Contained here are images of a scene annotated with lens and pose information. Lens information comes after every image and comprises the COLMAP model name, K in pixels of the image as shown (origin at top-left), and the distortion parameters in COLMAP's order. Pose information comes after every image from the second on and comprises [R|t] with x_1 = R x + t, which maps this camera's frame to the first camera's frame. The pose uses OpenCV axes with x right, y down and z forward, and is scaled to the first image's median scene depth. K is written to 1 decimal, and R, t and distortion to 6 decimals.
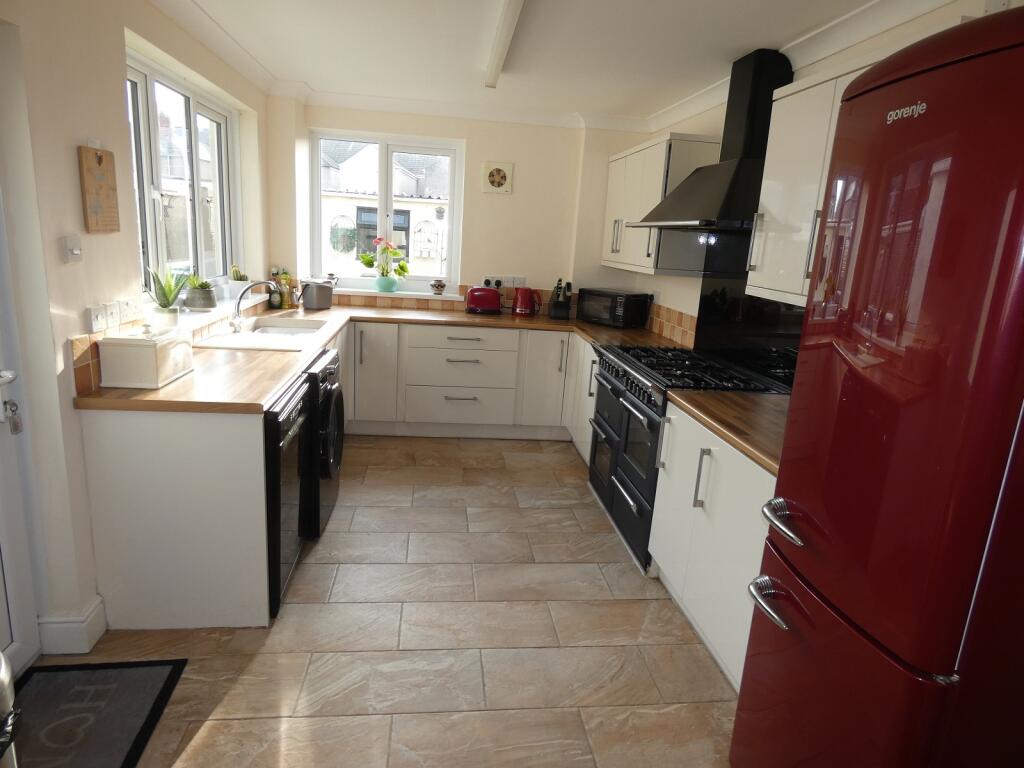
lens RADIAL K [[626.6, 0, 512.0], [0, 626.6, 384.0], [0, 0, 1]] dist [-0.003672, -0.001715]
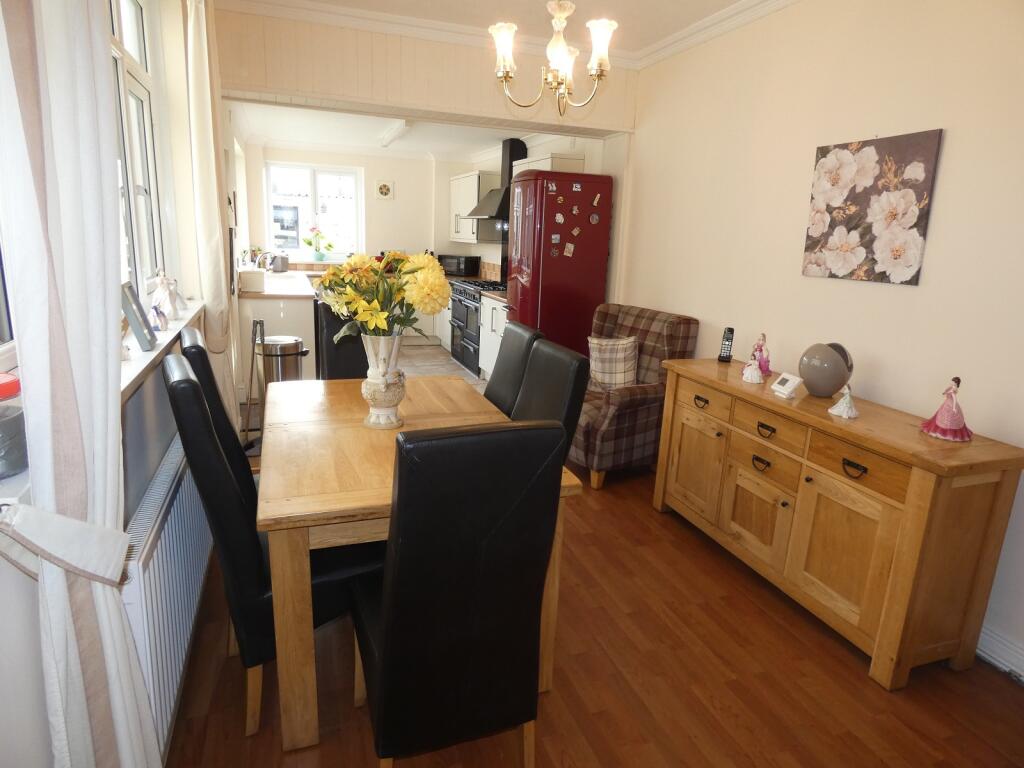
lens RADIAL K [[626.6, 0, 512.0], [0, 626.6, 384.0], [0, 0, 1]] dist [-0.003672, -0.001715]
pose [[0.974072, -0.075580, 0.213242, -0.098126], [0.071456, 0.997078, 0.026991, 0.187348], [-0.214659, -0.011054, 0.976627, -0.802004]]
